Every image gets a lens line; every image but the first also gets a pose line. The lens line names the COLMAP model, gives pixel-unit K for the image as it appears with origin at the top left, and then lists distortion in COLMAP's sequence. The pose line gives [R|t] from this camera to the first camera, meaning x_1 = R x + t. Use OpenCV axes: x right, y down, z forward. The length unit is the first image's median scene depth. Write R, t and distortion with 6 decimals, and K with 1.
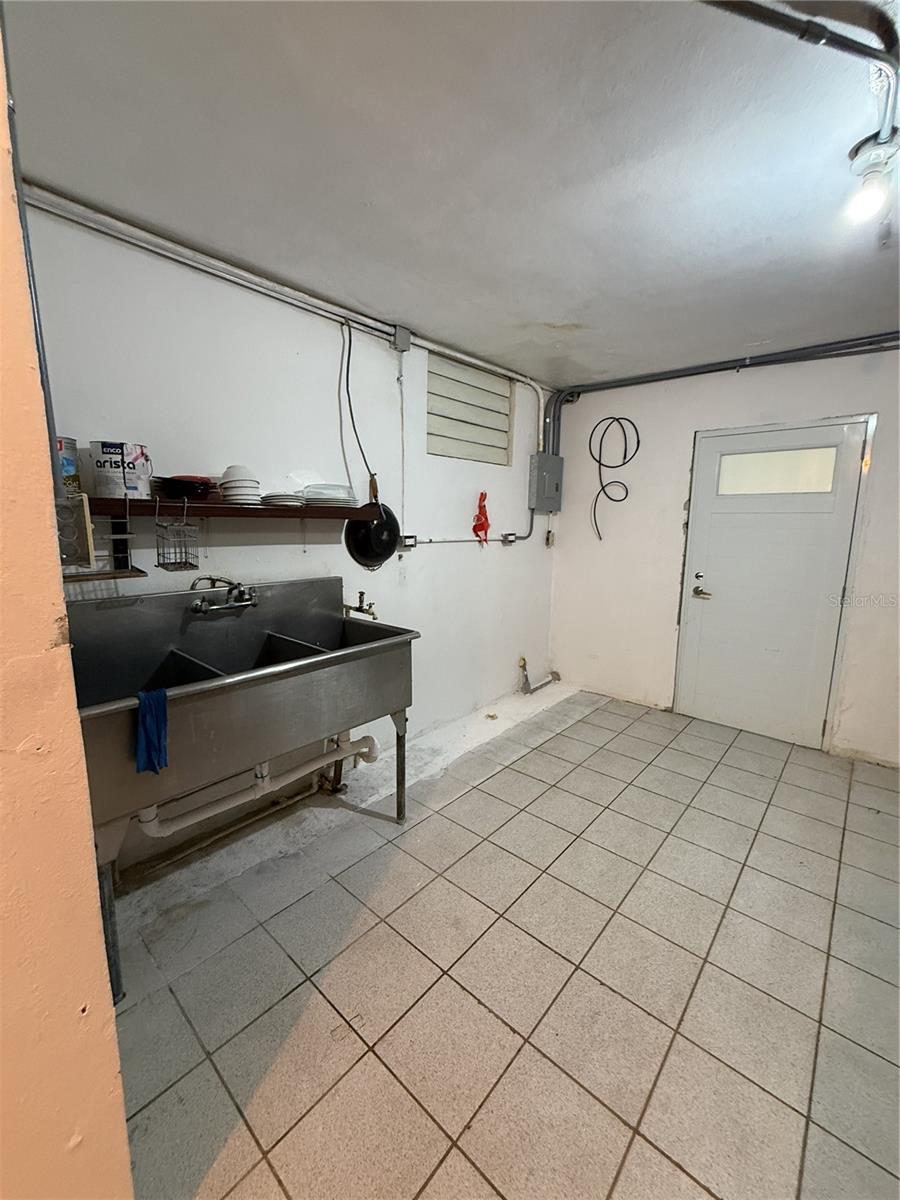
lens RADIAL K [[482.3, 0, 451.4], [0, 482.3, 600.4], [0, 0, 1]] dist [-0.001427, -0.000372]
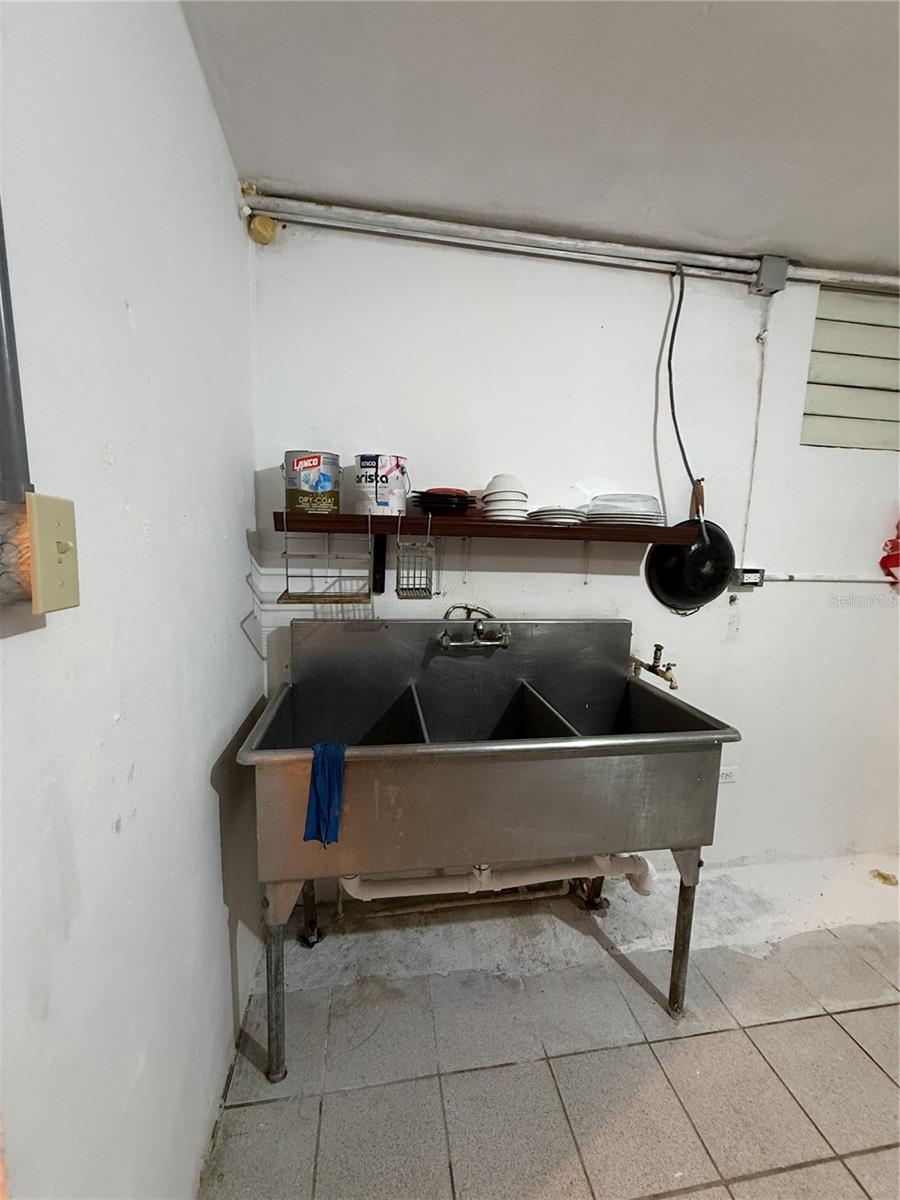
lens RADIAL K [[482.3, 0, 448.3], [0, 482.3, 600.7], [0, 0, 1]] dist [-0.001427, -0.000372]
pose [[0.772380, 0.092843, -0.628339, 0.011403], [-0.122058, 0.992517, -0.003384, -0.037718], [0.623323, 0.079307, 0.777932, 0.227199]]
